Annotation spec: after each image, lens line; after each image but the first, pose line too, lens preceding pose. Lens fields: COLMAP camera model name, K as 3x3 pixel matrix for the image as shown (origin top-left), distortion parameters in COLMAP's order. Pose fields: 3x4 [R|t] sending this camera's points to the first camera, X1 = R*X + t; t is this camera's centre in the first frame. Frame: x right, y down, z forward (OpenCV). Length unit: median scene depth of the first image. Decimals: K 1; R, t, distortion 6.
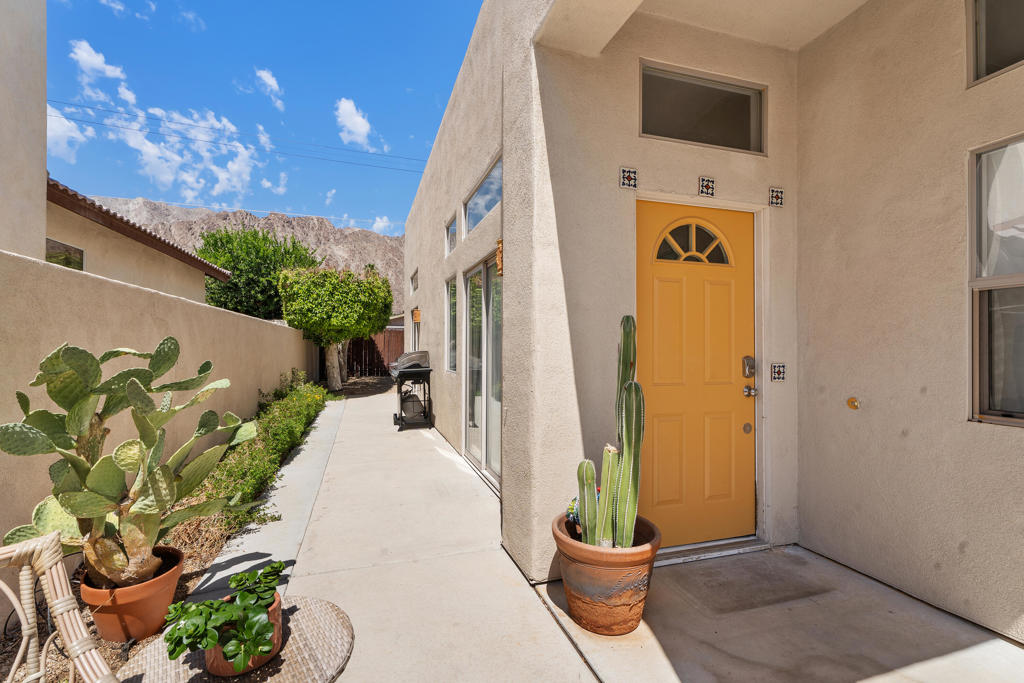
lens RADIAL K [[456.3, 0, 510.1], [0, 456.3, 343.6], [0, 0, 1]] dist [0.001746, 0.000502]
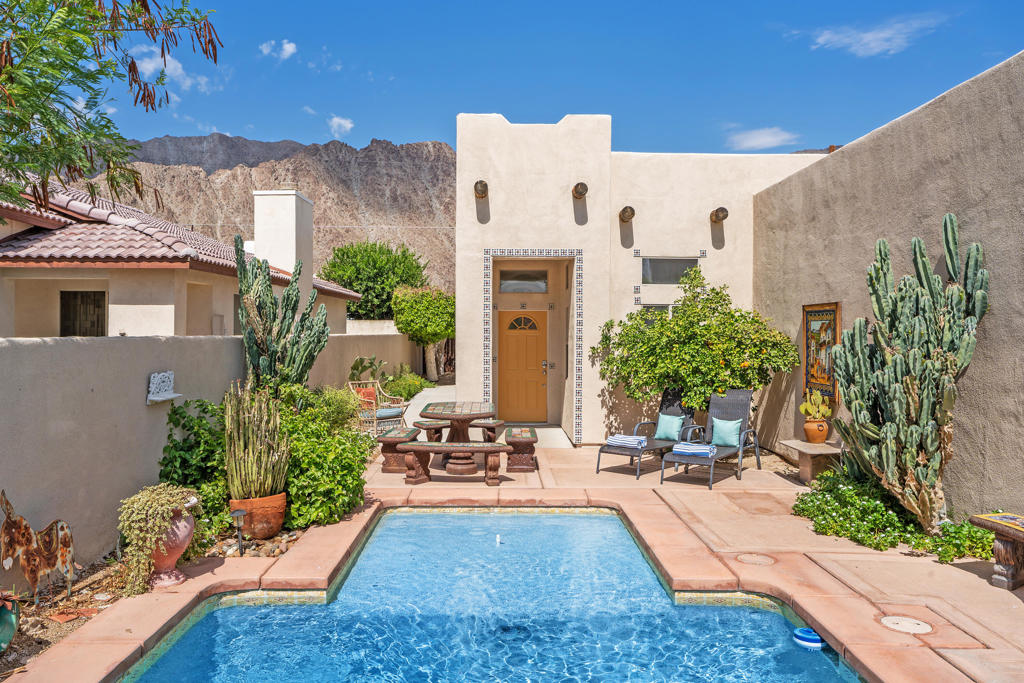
lens RADIAL K [[738.3, 0, 507.1], [0, 738.3, 315.3], [0, 0, 1]] dist [0.003753, 0.003923]
pose [[0.954959, -0.005265, -0.296692, 0.493347], [0.000521, 0.999871, -0.016065, -0.054687], [0.296738, 0.015187, 0.954838, -1.039706]]
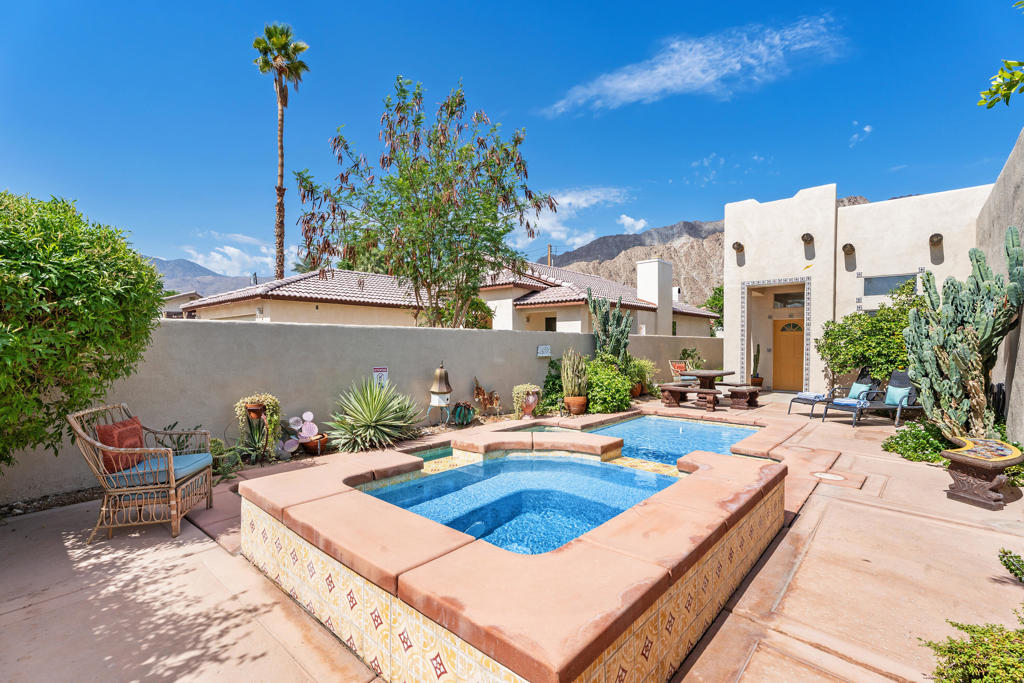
lens RADIAL K [[456.3, 0, 510.1], [0, 456.3, 343.6], [0, 0, 1]] dist [0.001746, 0.000502]
pose [[0.508934, -0.001368, -0.860804, 0.831172], [0.006628, 0.999975, 0.002330, -0.022516], [0.860780, -0.006892, 0.508931, -1.082983]]
